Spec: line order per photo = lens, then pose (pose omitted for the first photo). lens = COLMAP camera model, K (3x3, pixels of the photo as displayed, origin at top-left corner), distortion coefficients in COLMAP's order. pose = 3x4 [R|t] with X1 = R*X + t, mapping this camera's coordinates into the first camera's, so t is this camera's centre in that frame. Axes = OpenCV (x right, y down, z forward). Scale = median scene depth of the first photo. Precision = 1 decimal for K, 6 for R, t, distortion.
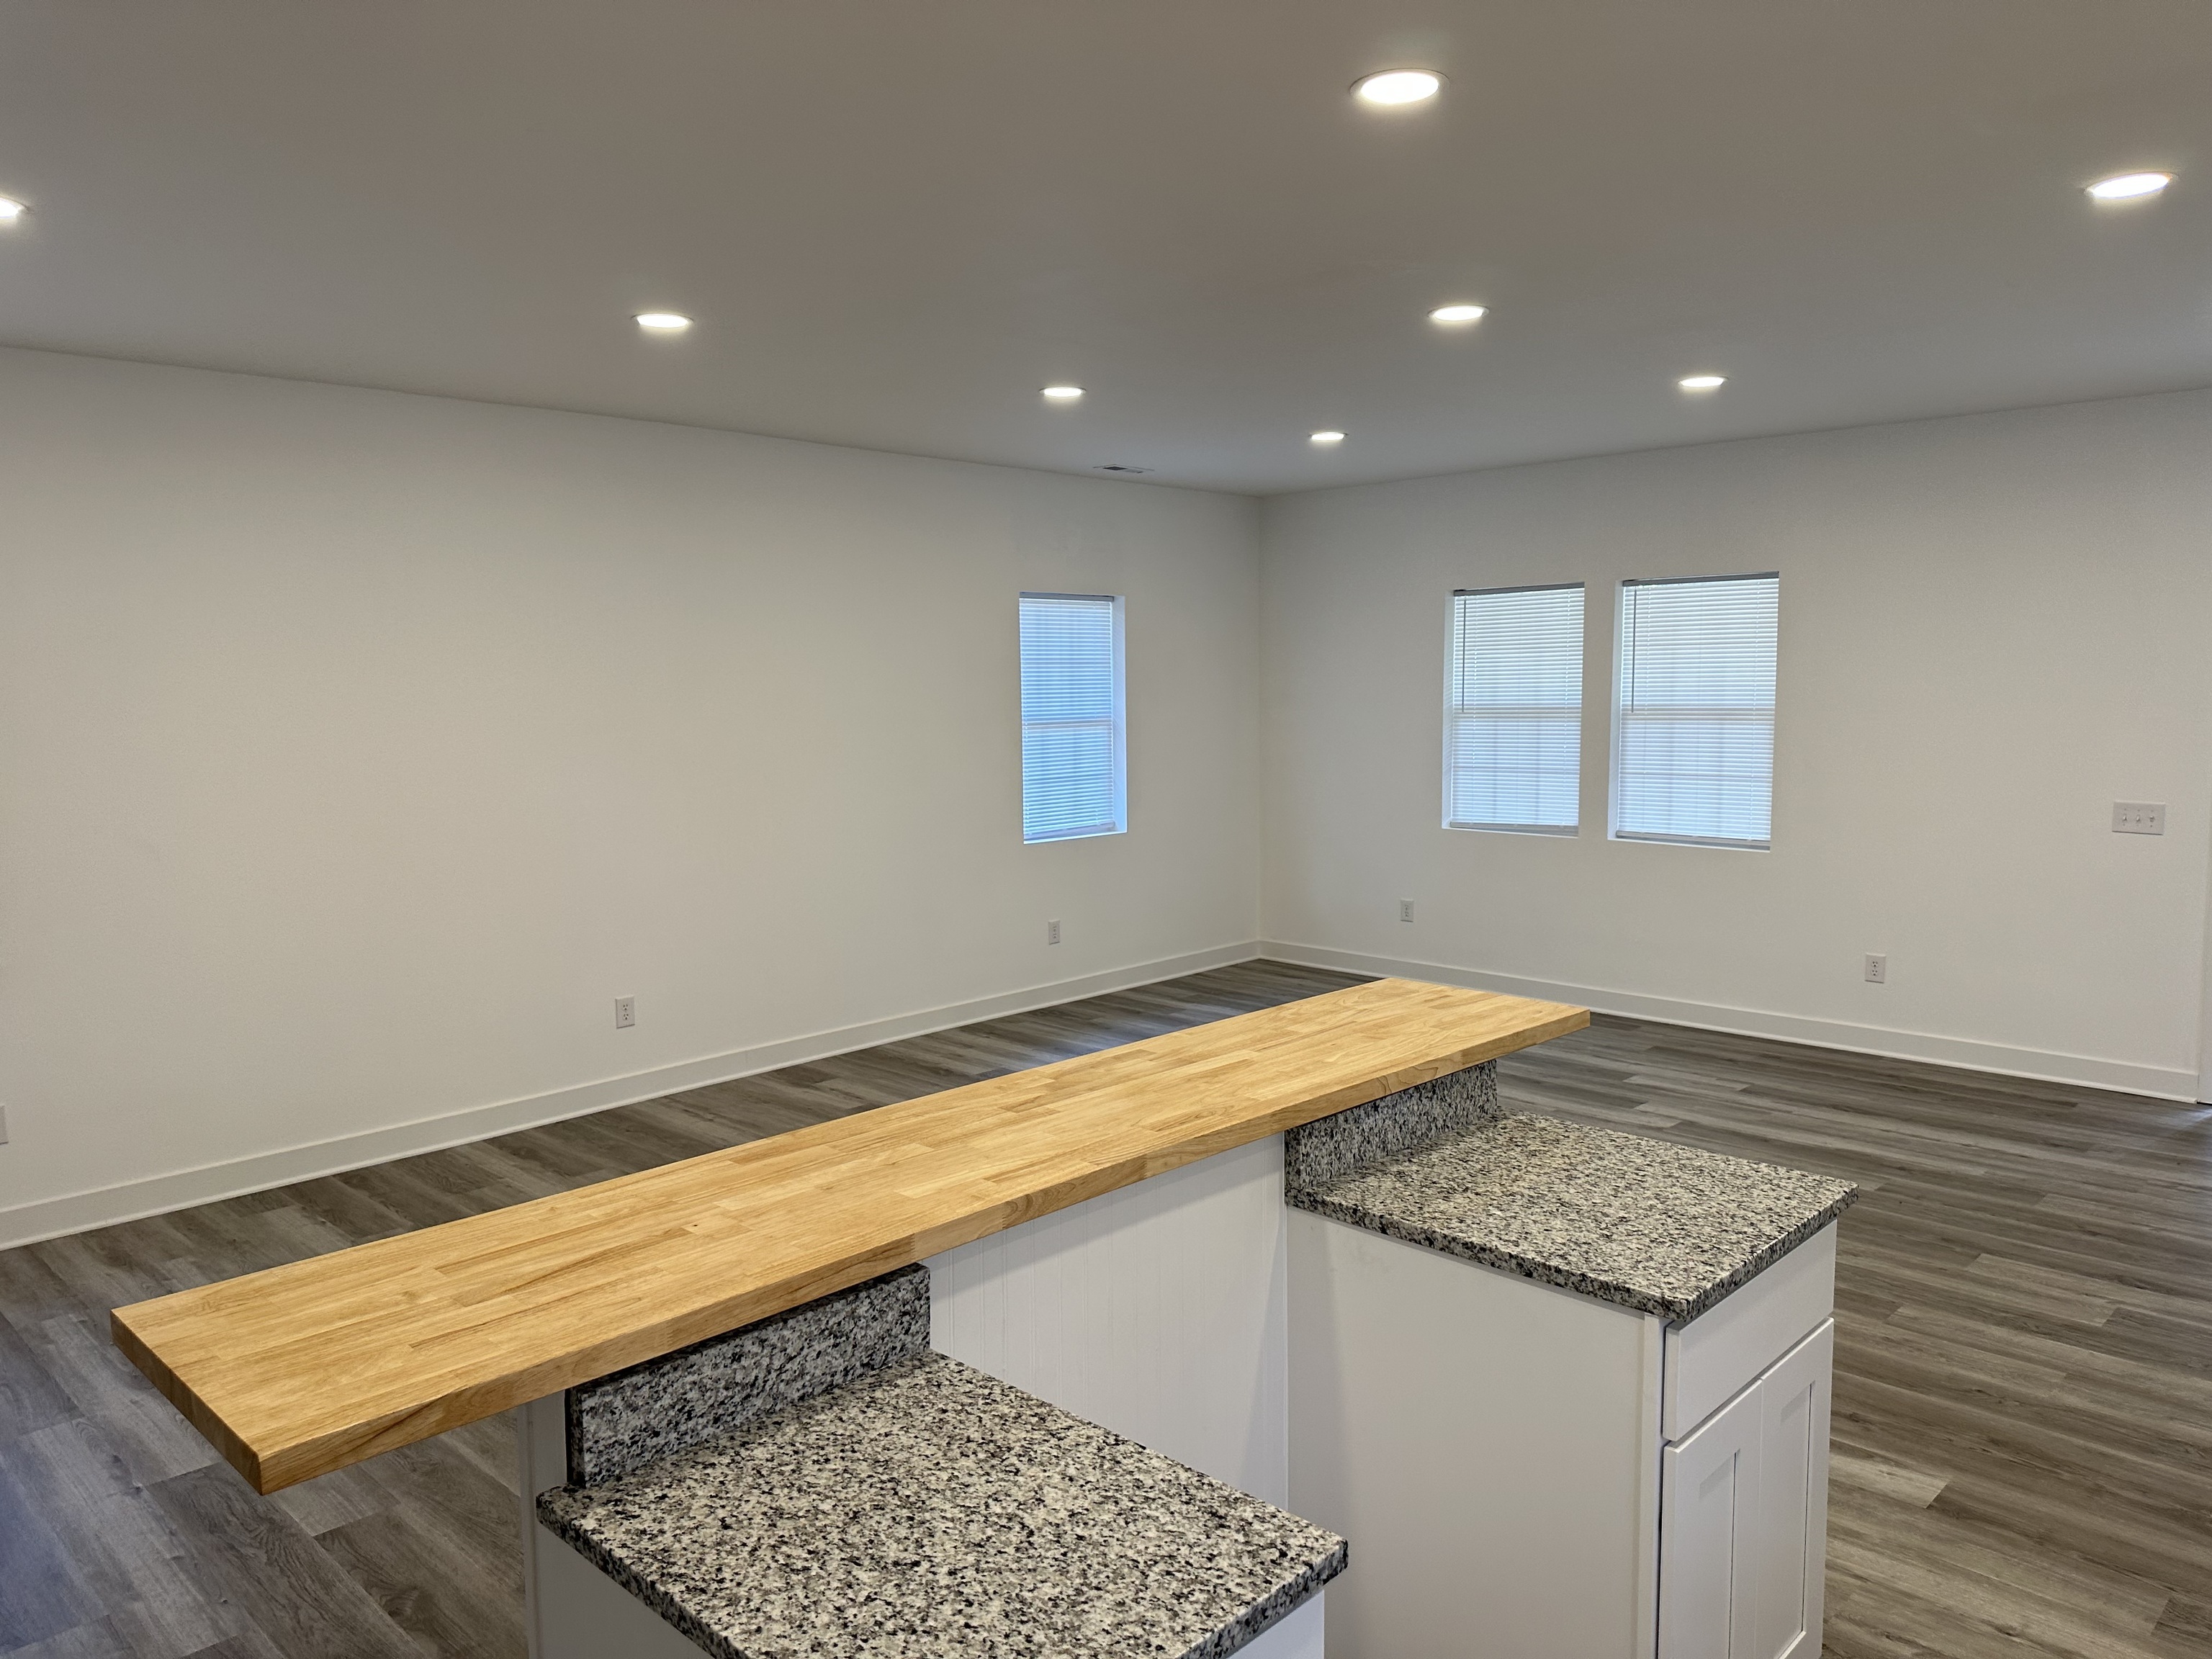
lens RADIAL K [[1570.3, 0, 1101.1], [0, 1570.3, 879.8], [0, 0, 1]] dist [-0.001850, -0.000594]
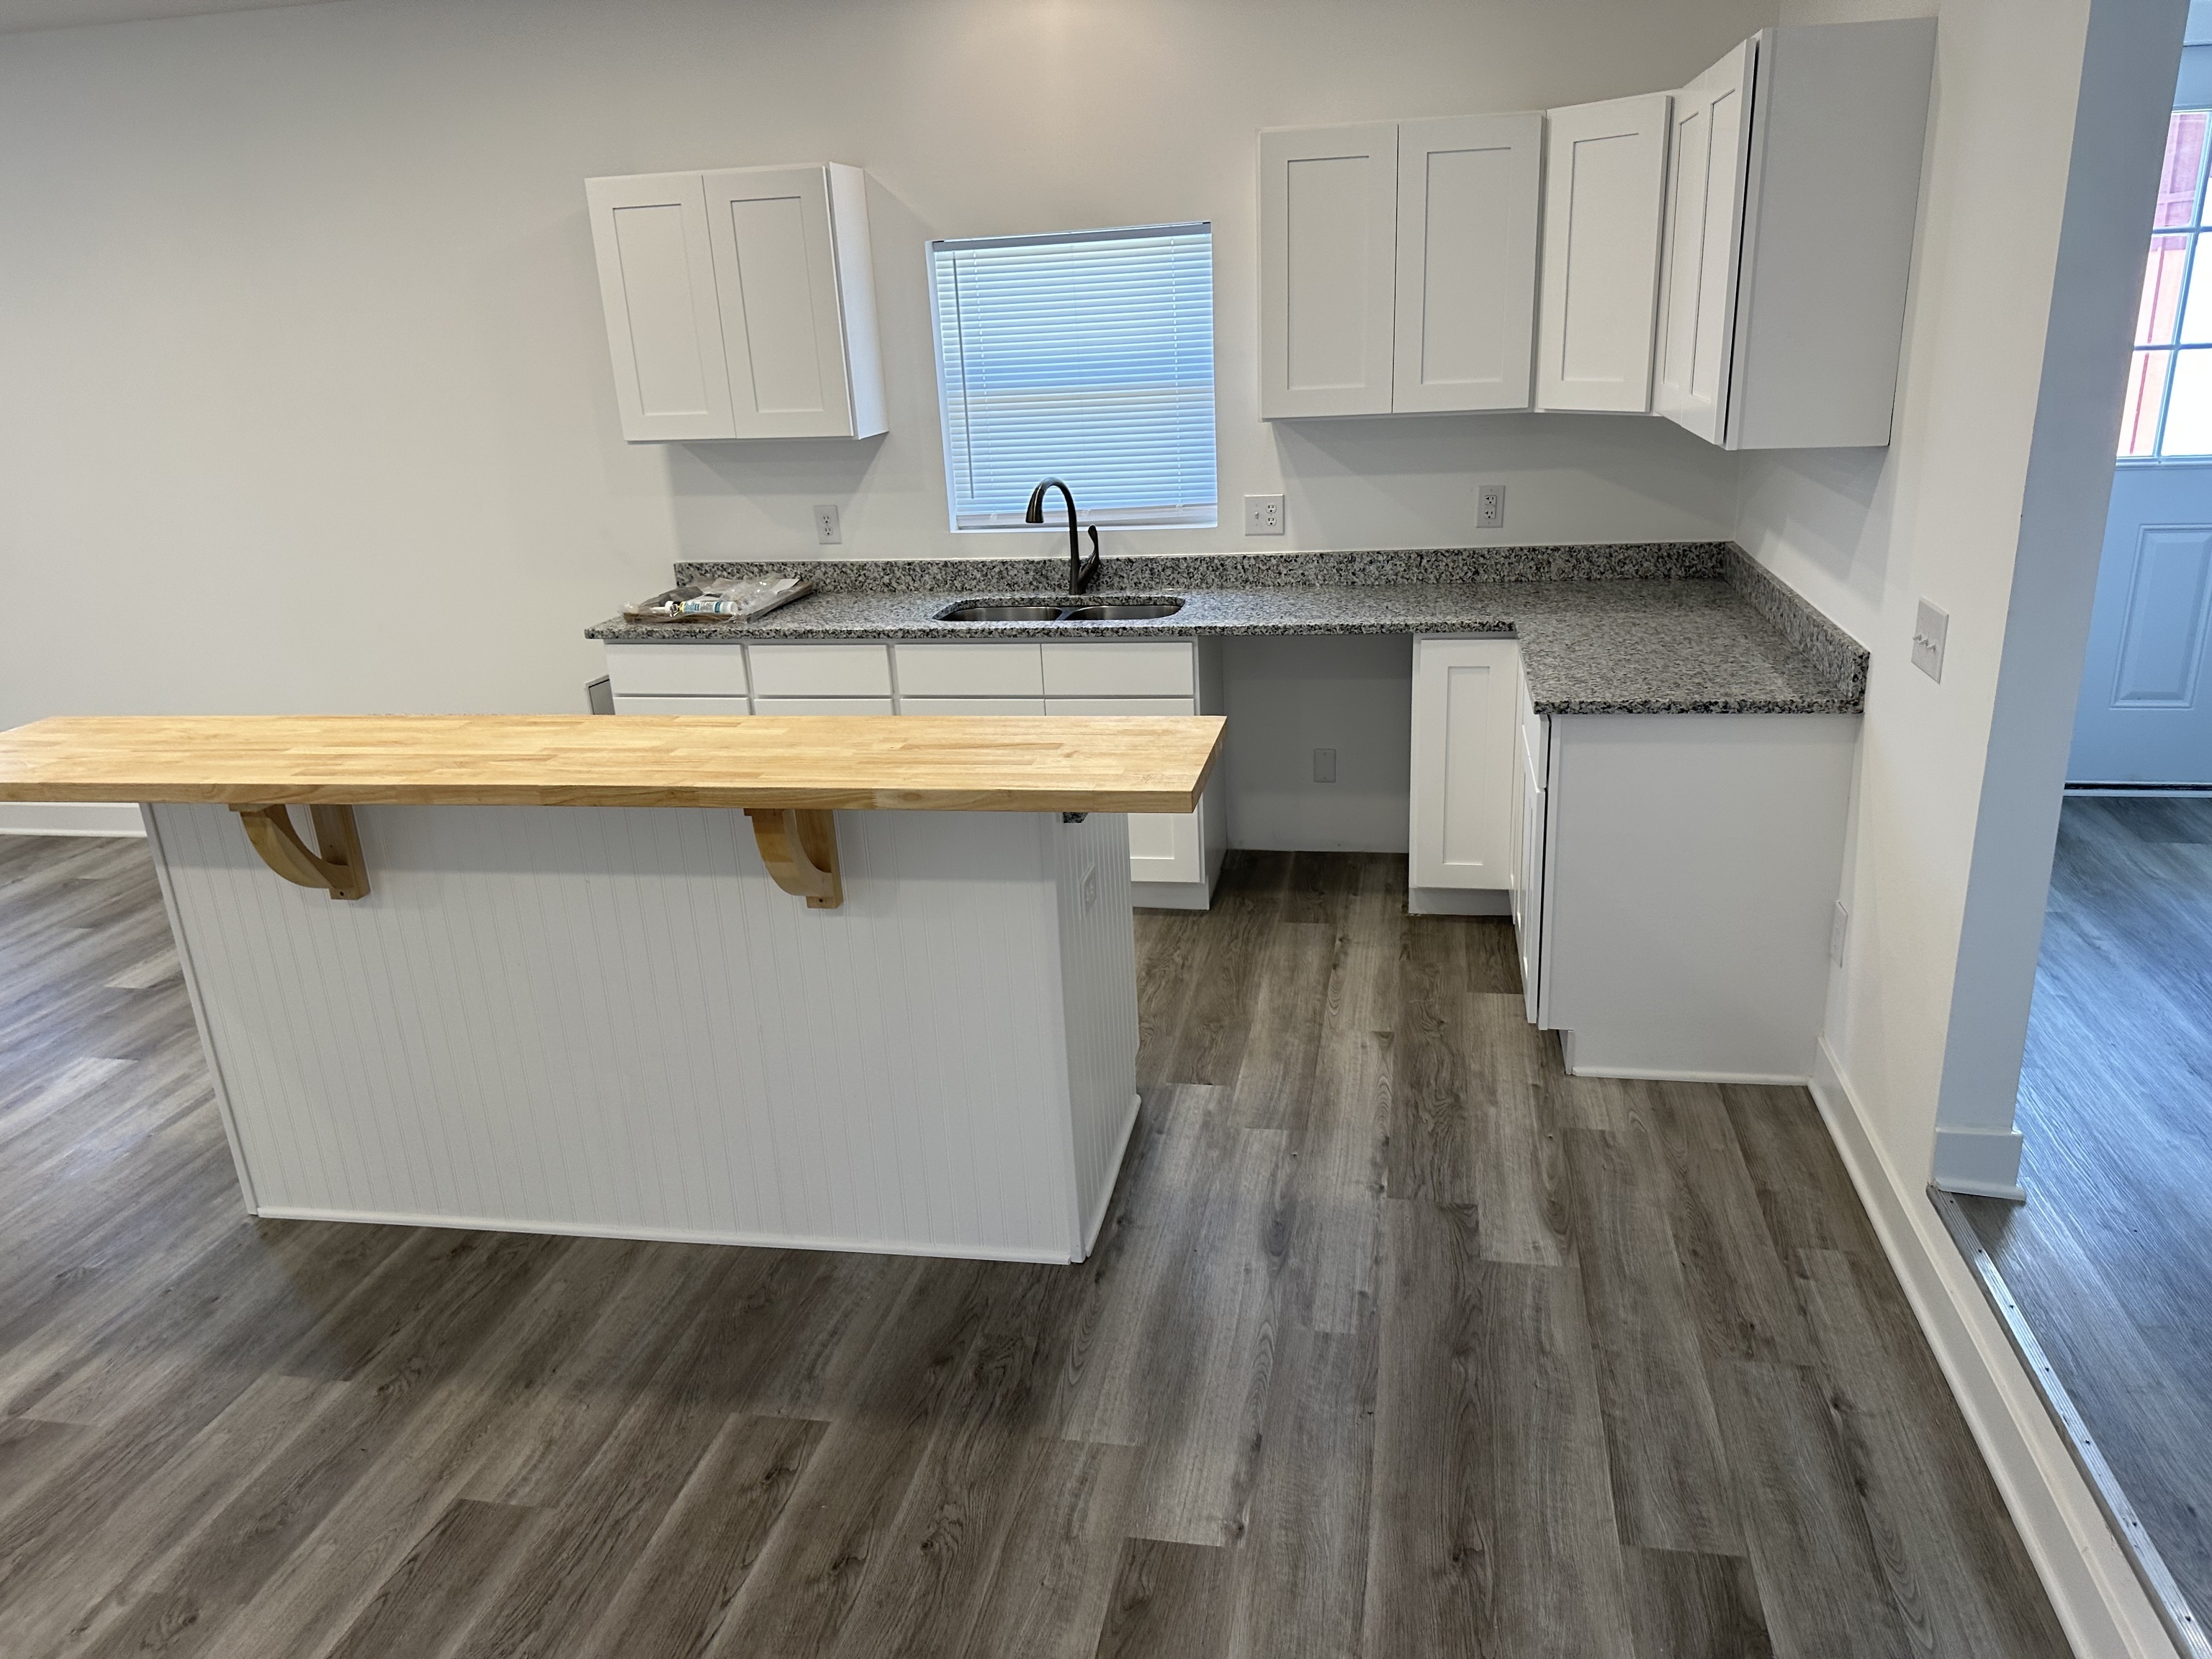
lens RADIAL K [[1554.1, 0, 1098.0], [0, 1554.1, 840.1], [0, 0, 1]] dist [0.177825, -0.179524]
pose [[-0.539480, -0.239465, 0.807228, -1.263551], [0.166324, 0.909507, 0.380963, -0.180382], [-0.825408, 0.339783, -0.450832, 1.242767]]
